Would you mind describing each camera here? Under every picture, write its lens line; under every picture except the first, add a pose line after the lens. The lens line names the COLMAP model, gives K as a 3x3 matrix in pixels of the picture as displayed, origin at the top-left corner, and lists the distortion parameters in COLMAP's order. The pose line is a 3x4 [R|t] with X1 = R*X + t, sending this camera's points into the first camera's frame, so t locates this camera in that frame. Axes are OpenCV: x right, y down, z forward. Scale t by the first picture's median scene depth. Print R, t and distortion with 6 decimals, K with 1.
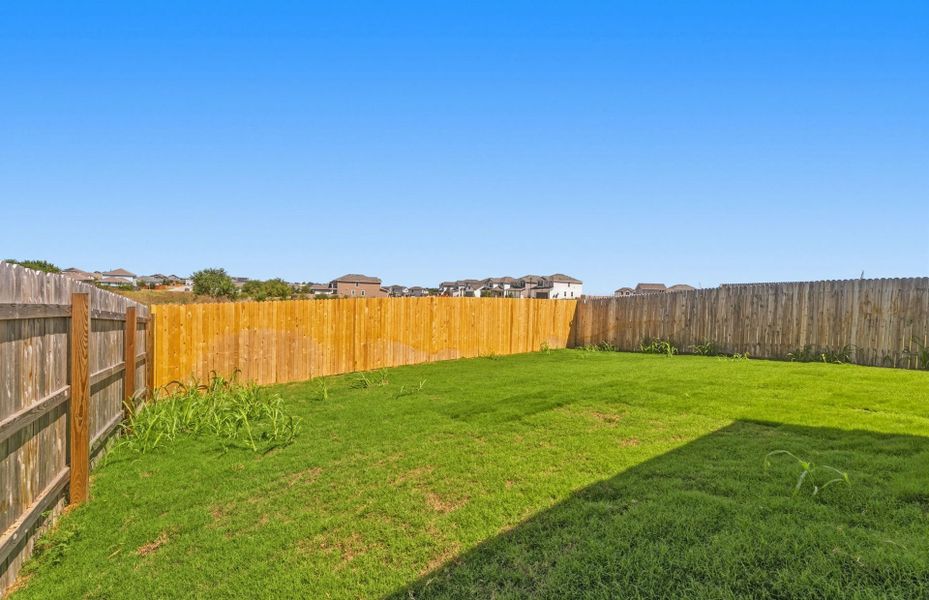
lens RADIAL K [[375.2, 0, 464.5], [0, 375.2, 299.1], [0, 0, 1]] dist [-0.002683, 0.001278]
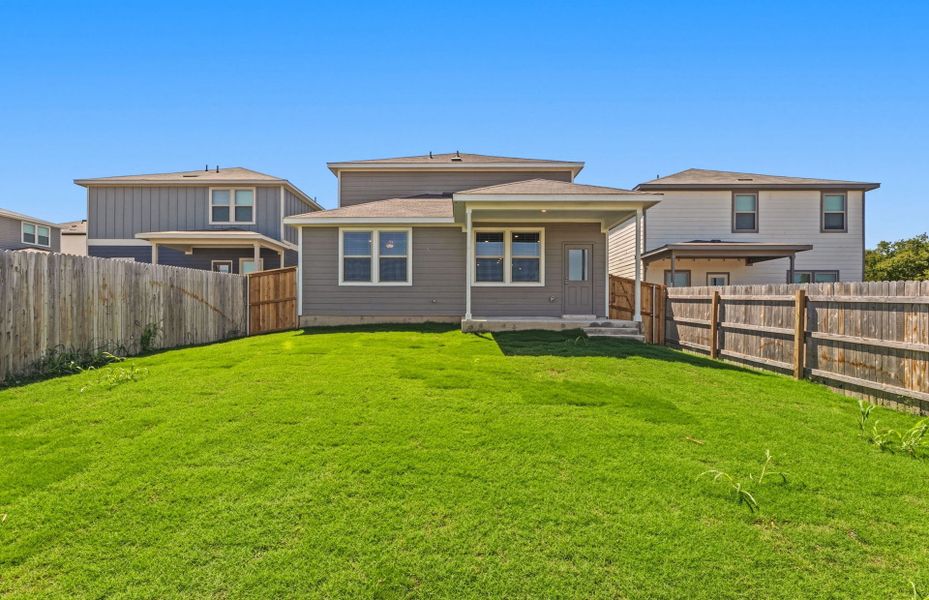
lens RADIAL K [[386.1, 0, 457.2], [0, 386.1, 316.5], [0, 0, 1]] dist [-0.004261, 0.000283]
pose [[-0.812129, -0.038943, 0.582178, -0.054727], [-0.020988, 0.999074, 0.037552, 0.018125], [-0.583101, 0.018278, -0.812194, 0.804705]]
